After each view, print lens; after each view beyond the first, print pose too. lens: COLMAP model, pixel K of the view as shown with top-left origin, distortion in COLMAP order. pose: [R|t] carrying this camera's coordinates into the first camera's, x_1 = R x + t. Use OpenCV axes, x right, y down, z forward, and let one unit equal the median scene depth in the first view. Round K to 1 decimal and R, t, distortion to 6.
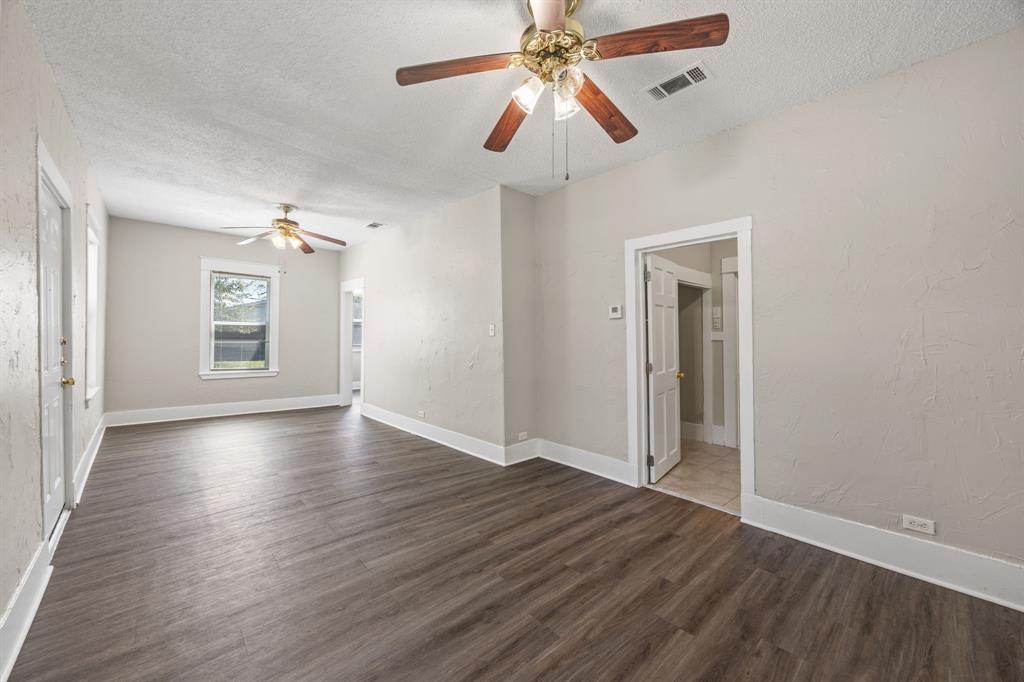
lens RADIAL K [[389.8, 0, 522.6], [0, 389.8, 340.6], [0, 0, 1]] dist [-0.008057, 0.001218]
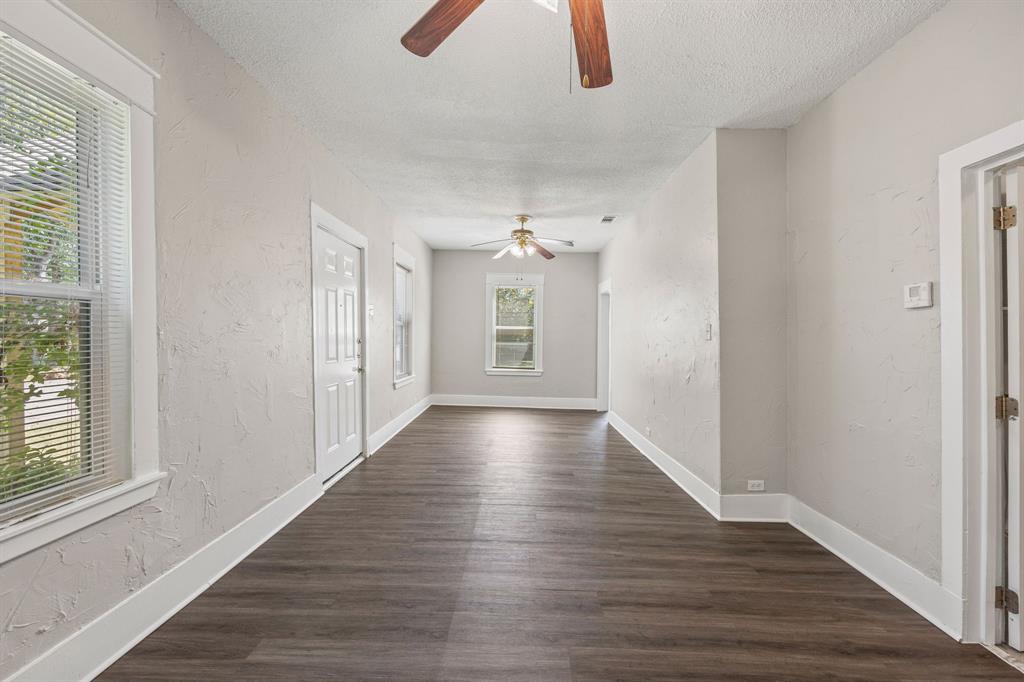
lens RADIAL K [[417.8, 0, 511.6], [0, 417.8, 350.1], [0, 0, 1]] dist [-0.007294, 0.001182]
pose [[0.719438, 0.023608, -0.694156, 0.218021], [-0.015648, 0.999719, 0.017782, -0.000486], [0.694381, -0.001931, 0.719605, 0.190055]]
